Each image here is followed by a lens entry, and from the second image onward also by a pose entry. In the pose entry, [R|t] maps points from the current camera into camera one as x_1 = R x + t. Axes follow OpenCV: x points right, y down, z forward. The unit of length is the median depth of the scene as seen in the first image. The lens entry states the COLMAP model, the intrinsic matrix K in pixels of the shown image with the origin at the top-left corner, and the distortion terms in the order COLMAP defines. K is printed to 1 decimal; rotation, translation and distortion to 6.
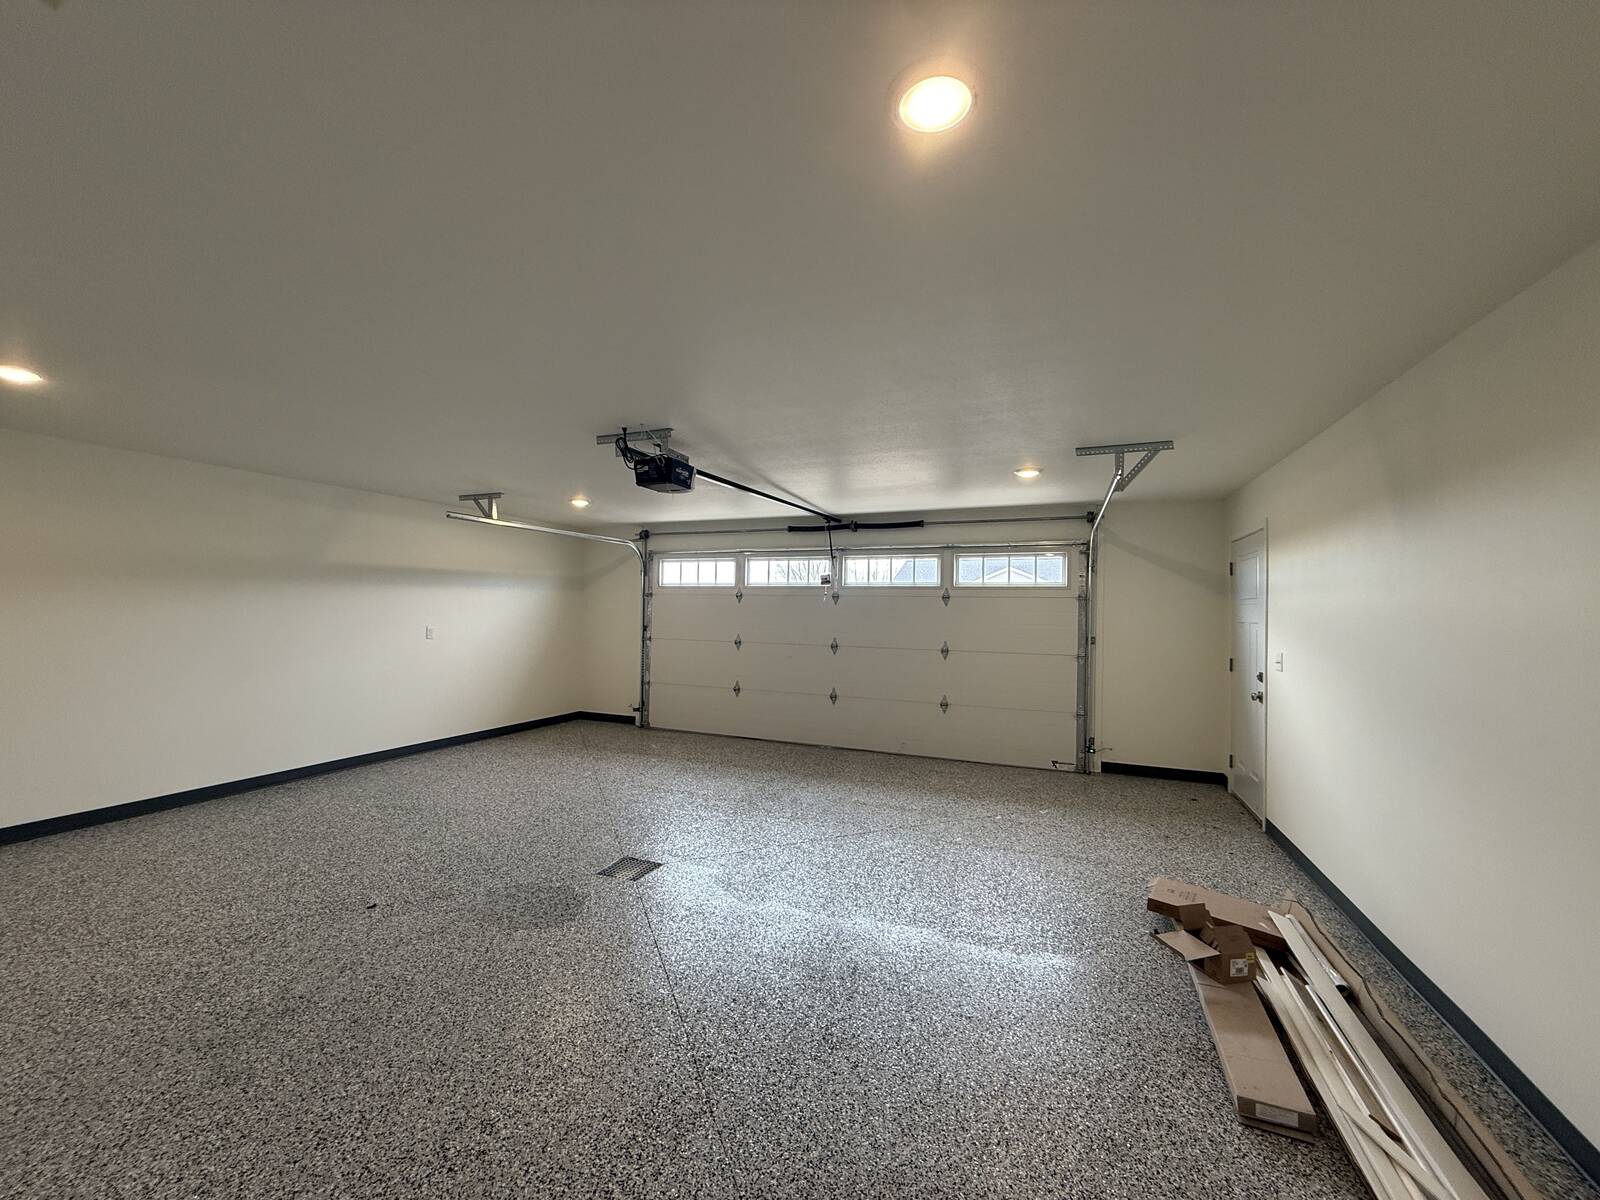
lens RADIAL K [[634.6, 0, 795.6], [0, 634.6, 600.3], [0, 0, 1]] dist [-0.000227, -0.000068]
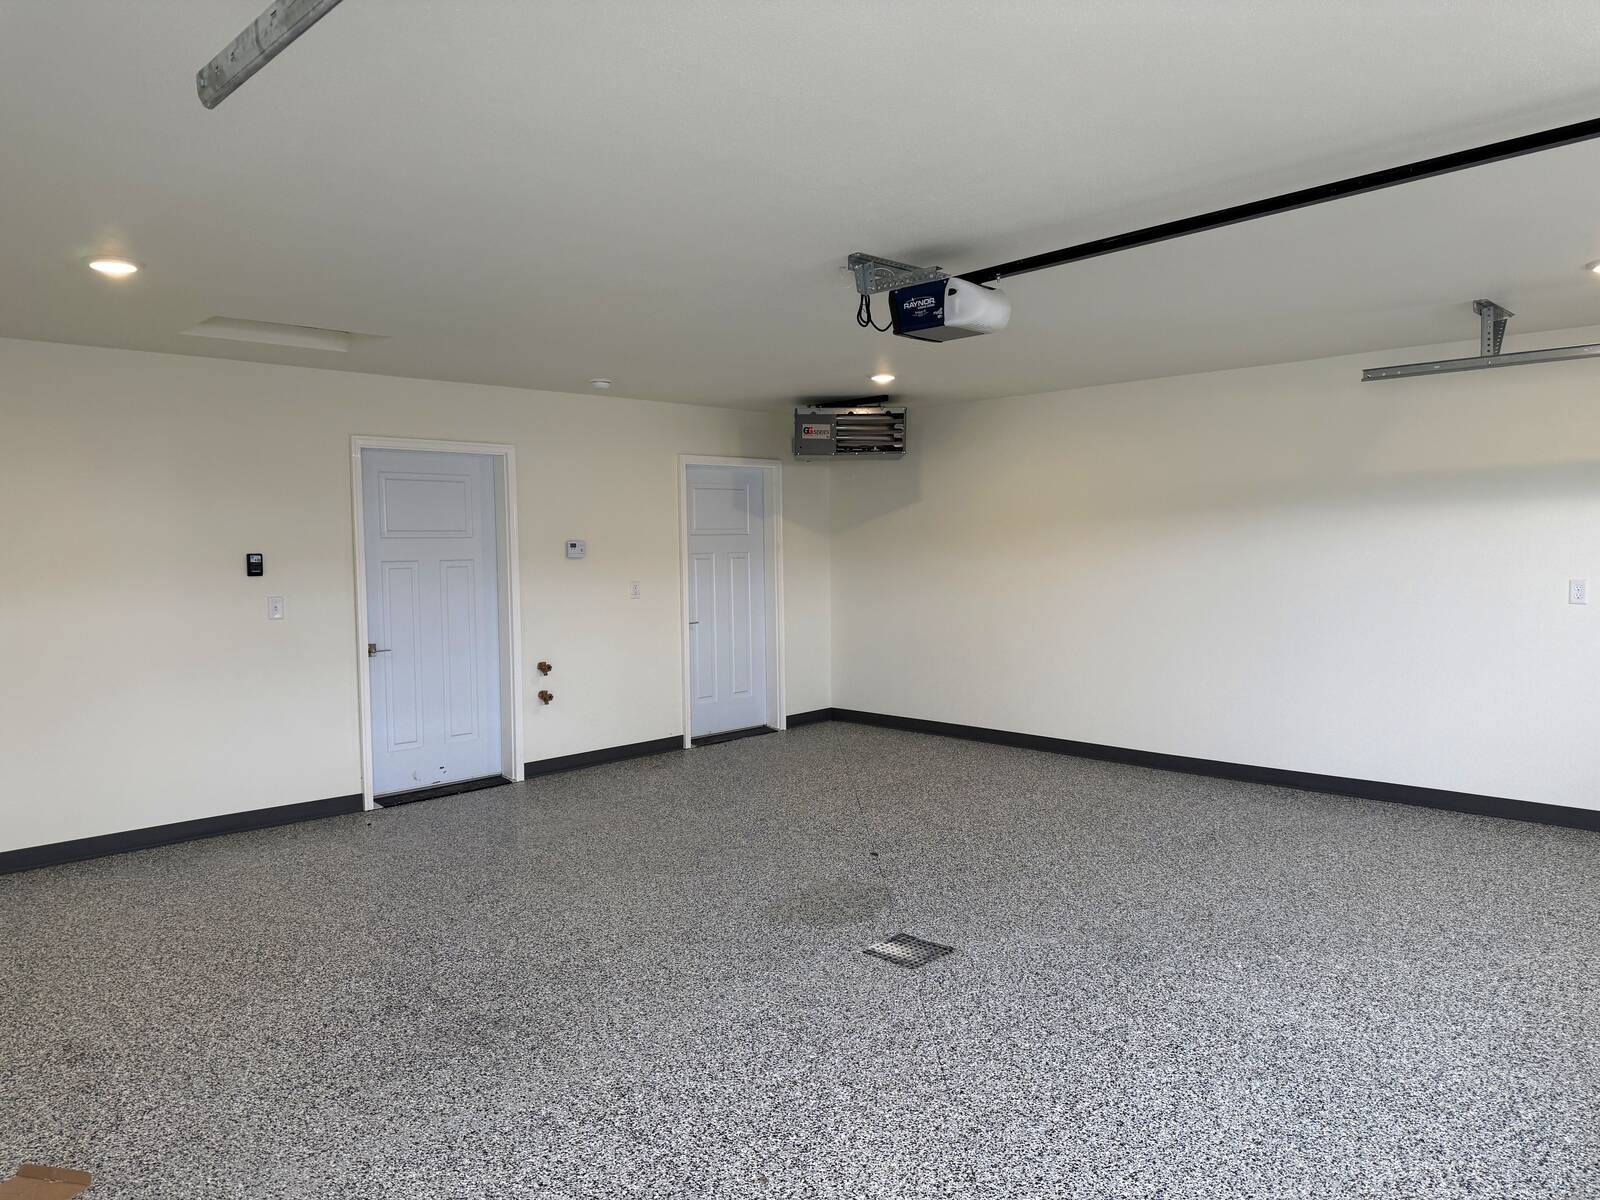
lens RADIAL K [[1115.5, 0, 793.0], [0, 1115.5, 603.1], [0, 0, 1]] dist [0.101967, -0.148862]
pose [[-0.375279, 0.047575, -0.925690, 0.812193], [0.021696, 0.998859, 0.042539, 0.017780], [0.926658, -0.004119, -0.375883, 1.298190]]
